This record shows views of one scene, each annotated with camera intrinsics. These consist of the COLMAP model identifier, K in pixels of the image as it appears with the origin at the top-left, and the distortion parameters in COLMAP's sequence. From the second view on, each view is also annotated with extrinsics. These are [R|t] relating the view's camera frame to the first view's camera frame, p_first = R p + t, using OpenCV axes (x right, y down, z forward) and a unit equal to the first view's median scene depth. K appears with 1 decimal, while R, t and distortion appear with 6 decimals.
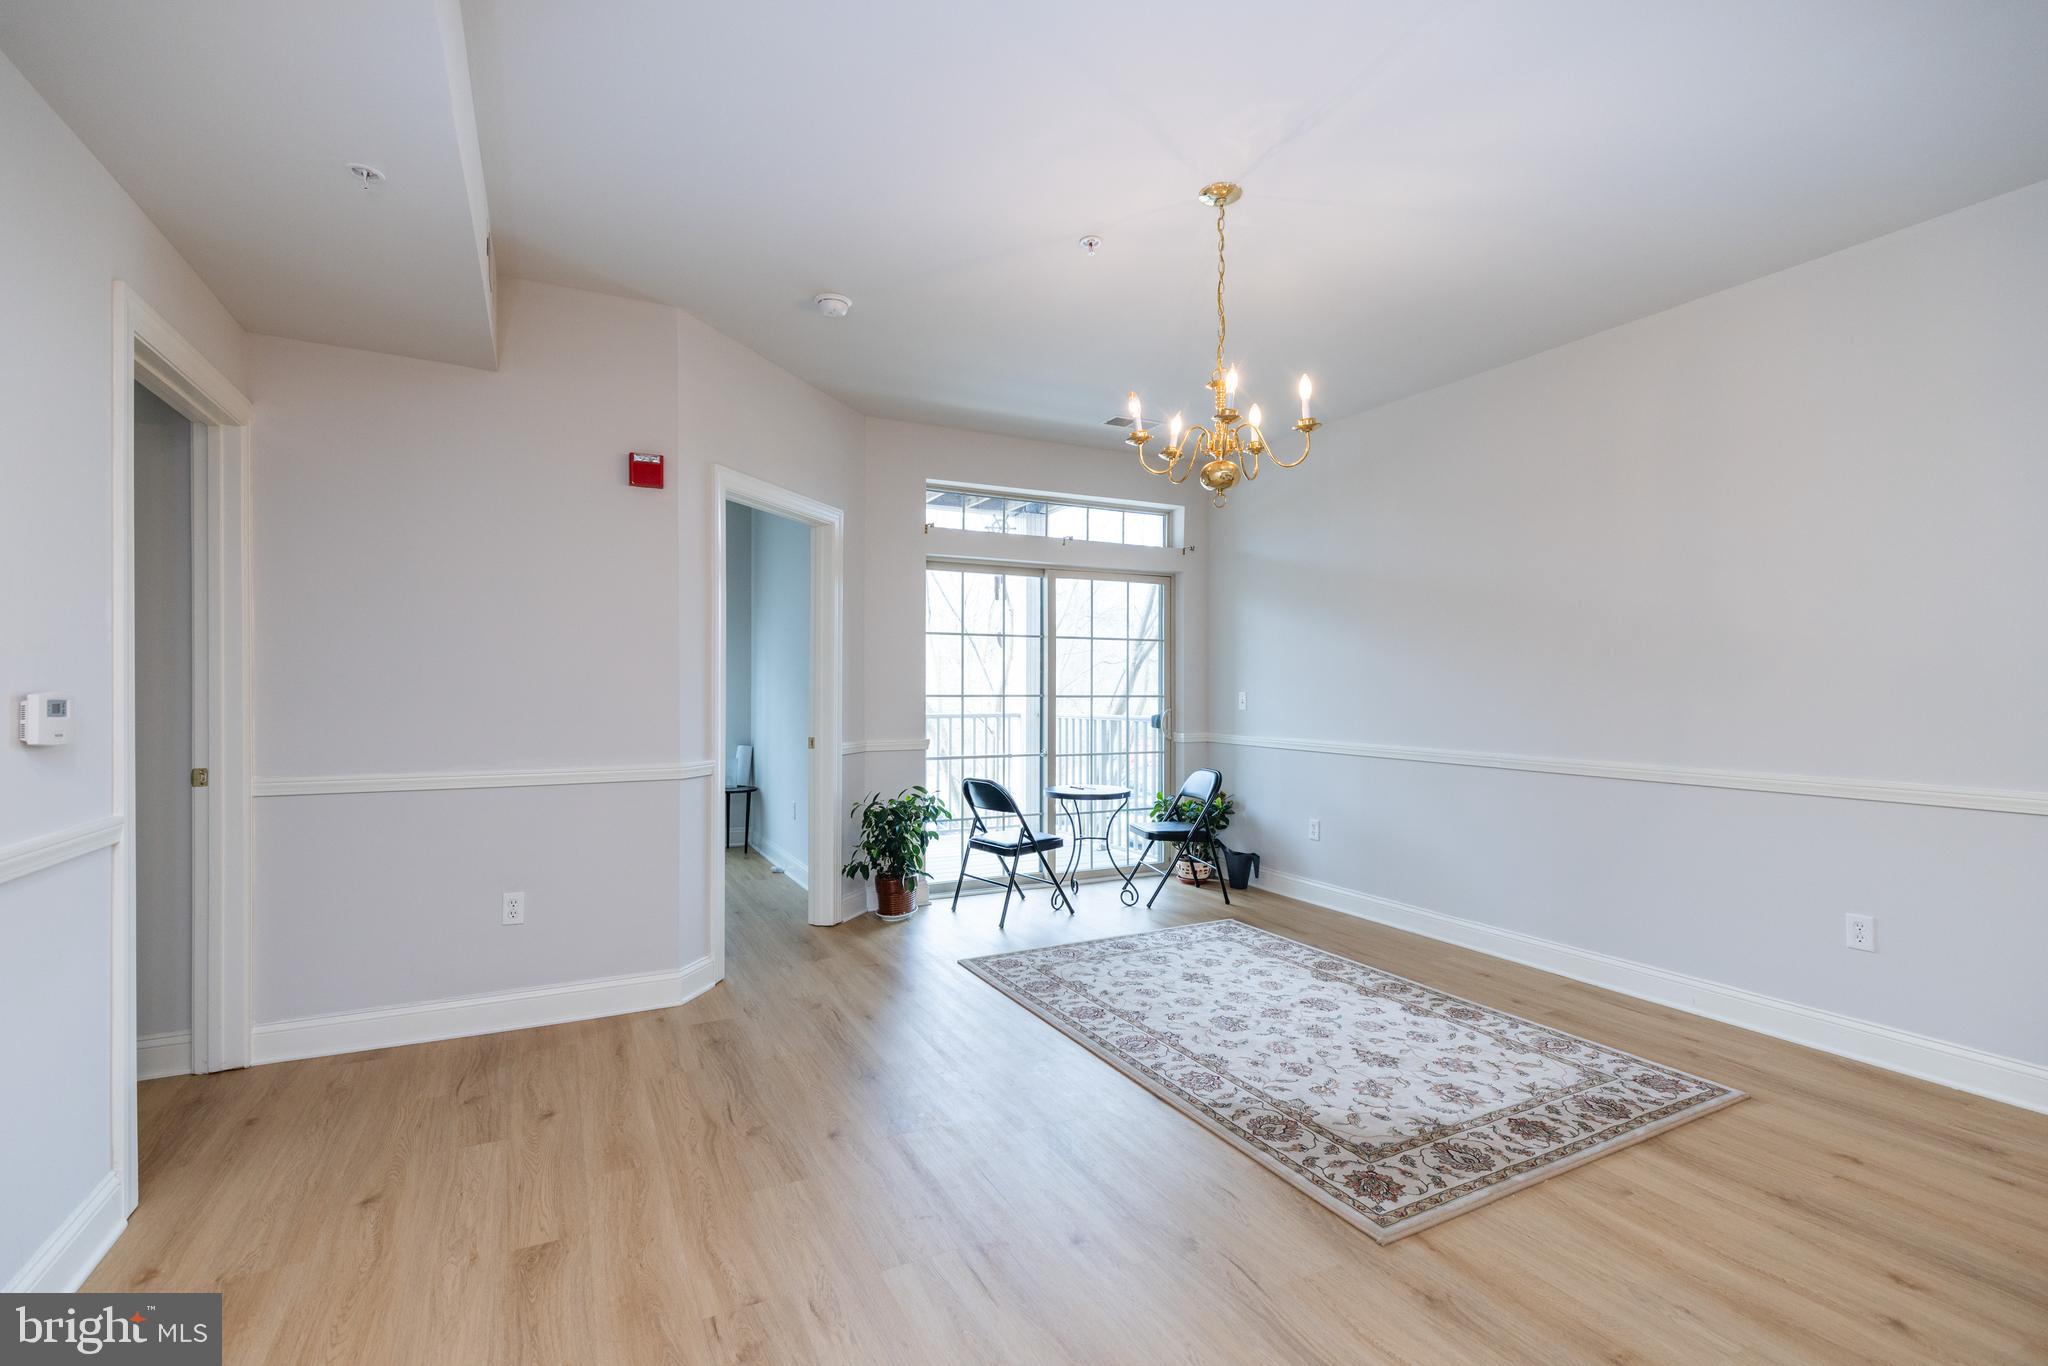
lens RADIAL K [[916.3, 0, 1016.2], [0, 916.3, 686.0], [0, 0, 1]] dist [0.007817, -0.000229]
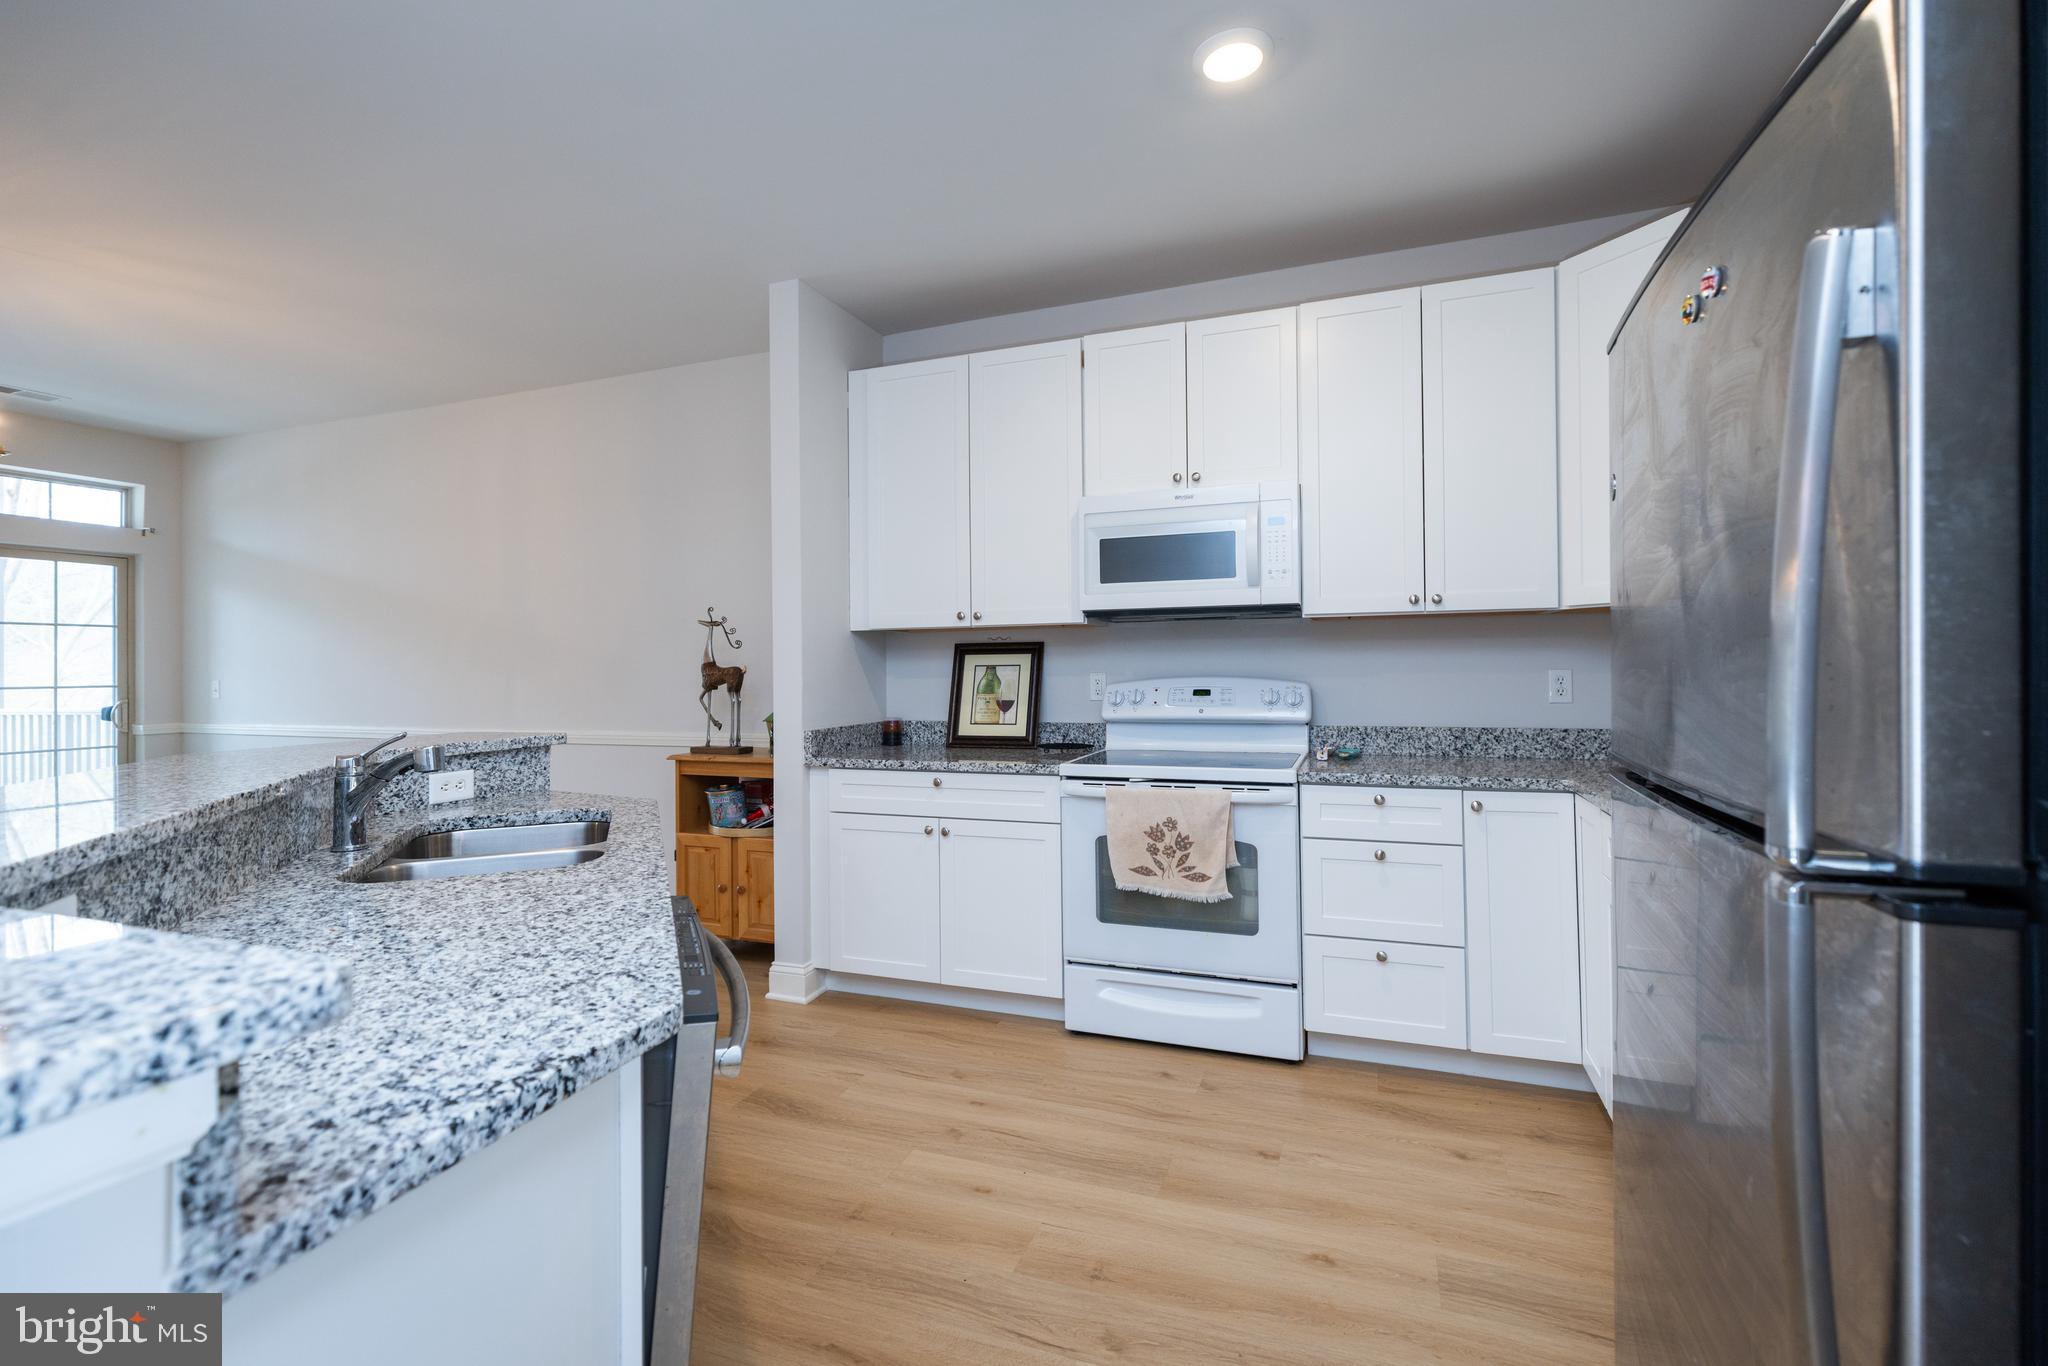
lens RADIAL K [[916.3, 0, 1029.2], [0, 916.3, 657.1], [0, 0, 1]] dist [0.007817, -0.000229]
pose [[0.740025, -0.002805, 0.672573, 0.335749], [0.011412, 0.999900, -0.008386, 0.000079], [-0.672482, 0.013881, 0.739983, -0.473672]]
